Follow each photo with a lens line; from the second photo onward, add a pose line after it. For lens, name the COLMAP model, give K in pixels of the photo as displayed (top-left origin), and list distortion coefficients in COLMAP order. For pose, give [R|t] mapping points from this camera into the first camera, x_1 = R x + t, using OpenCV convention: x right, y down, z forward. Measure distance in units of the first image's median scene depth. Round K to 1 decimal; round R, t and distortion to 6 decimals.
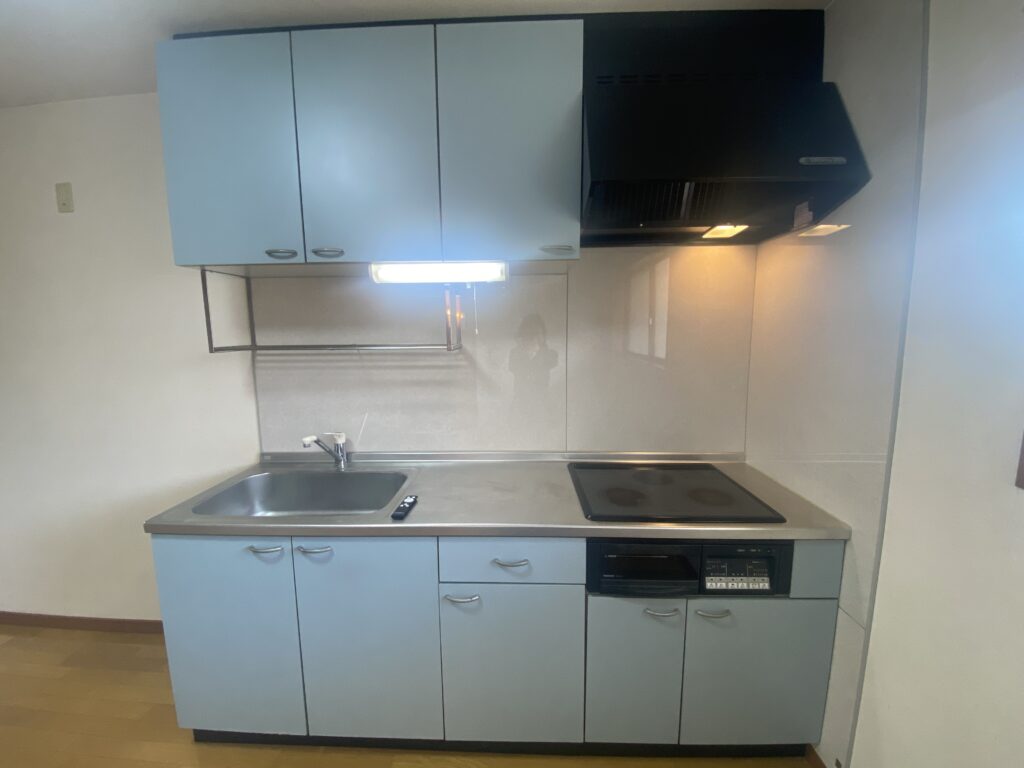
lens RADIAL K [[416.8, 0, 510.2], [0, 416.8, 379.9], [0, 0, 1]] dist [-0.017205, -0.000468]
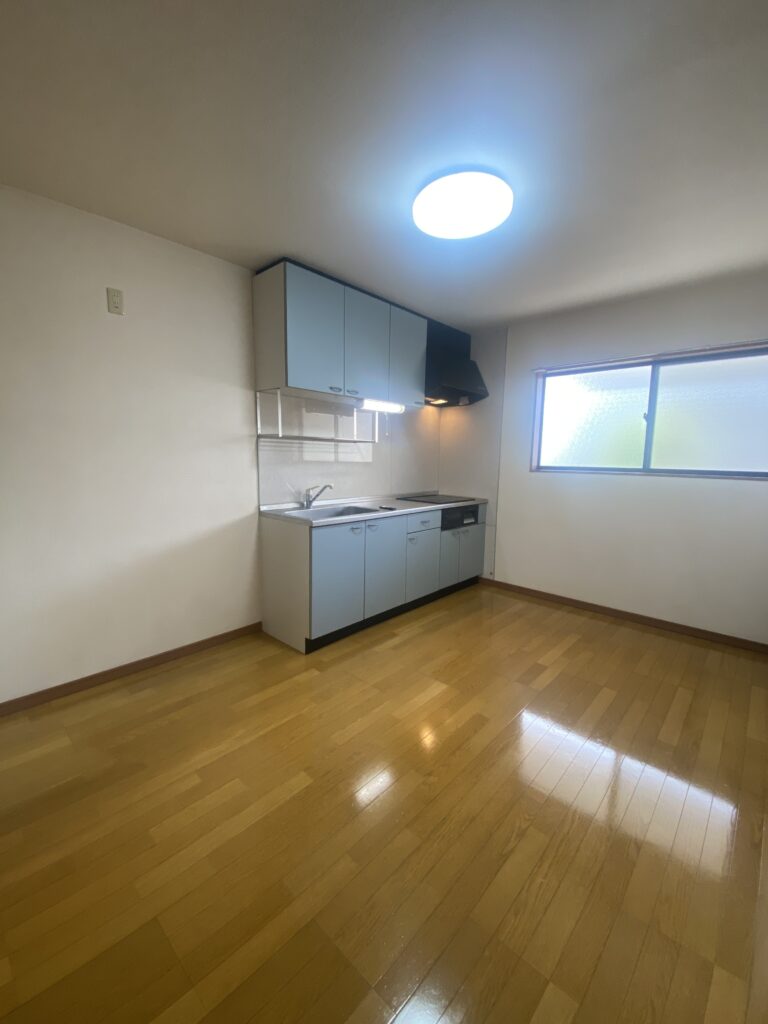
lens RADIAL K [[411.6, 0, 380.9], [0, 411.6, 509.2], [0, 0, 1]] dist [0.003133, -0.000014]
pose [[0.658905, -0.074715, 0.748507, -2.114969], [0.064381, 0.997005, 0.042846, 0.225093], [-0.749466, 0.019959, 0.661742, -0.528729]]
